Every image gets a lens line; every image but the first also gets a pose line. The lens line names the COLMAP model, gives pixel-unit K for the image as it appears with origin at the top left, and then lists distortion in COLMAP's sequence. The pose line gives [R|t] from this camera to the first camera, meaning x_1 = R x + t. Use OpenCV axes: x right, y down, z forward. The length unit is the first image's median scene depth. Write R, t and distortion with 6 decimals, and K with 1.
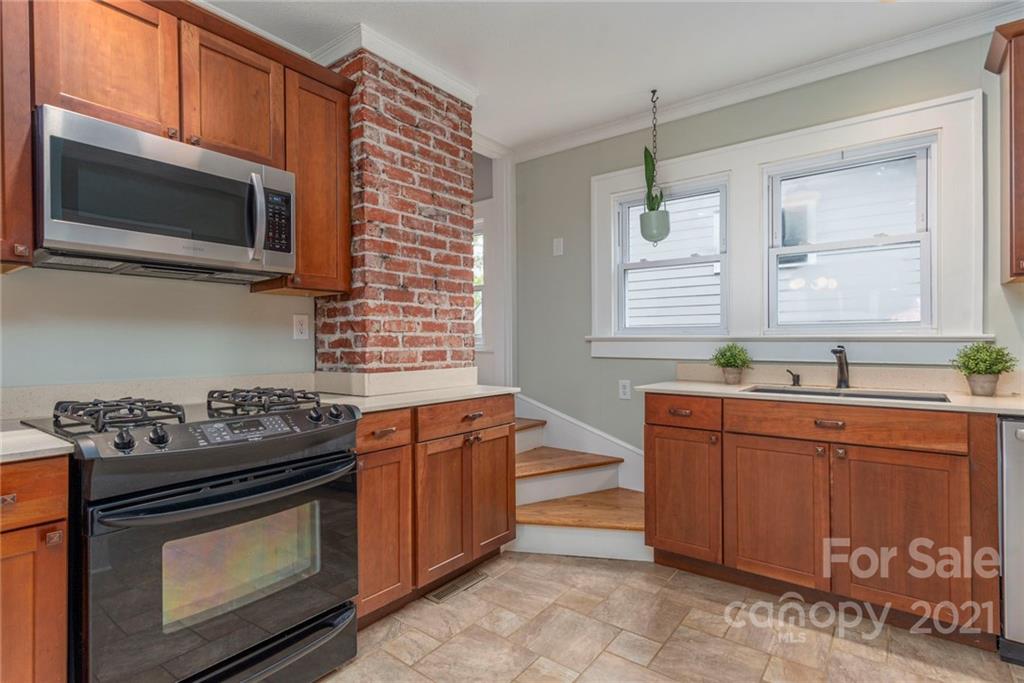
lens RADIAL K [[508.8, 0, 510.5], [0, 508.8, 341.2], [0, 0, 1]] dist [0.011580, 0.000148]
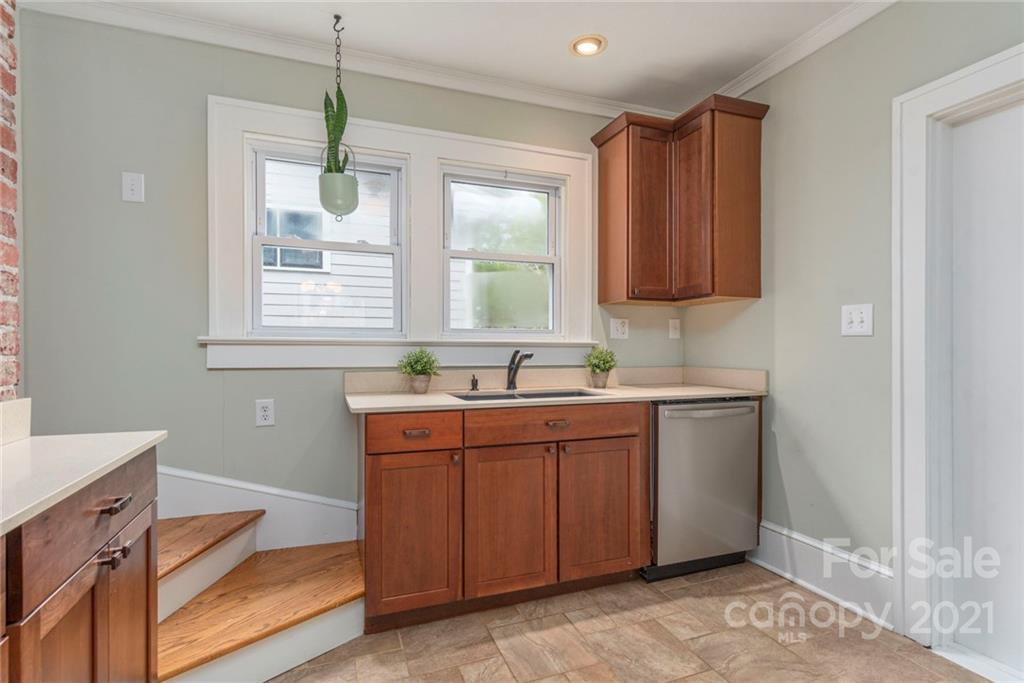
lens RADIAL K [[508.8, 0, 514.2], [0, 508.8, 347.3], [0, 0, 1]] dist [0.011580, 0.000148]
pose [[0.528502, 0.001061, 0.848931, -0.257011], [-0.006262, 0.999977, 0.002648, -0.000545], [-0.848909, -0.006715, 0.528497, 0.416834]]
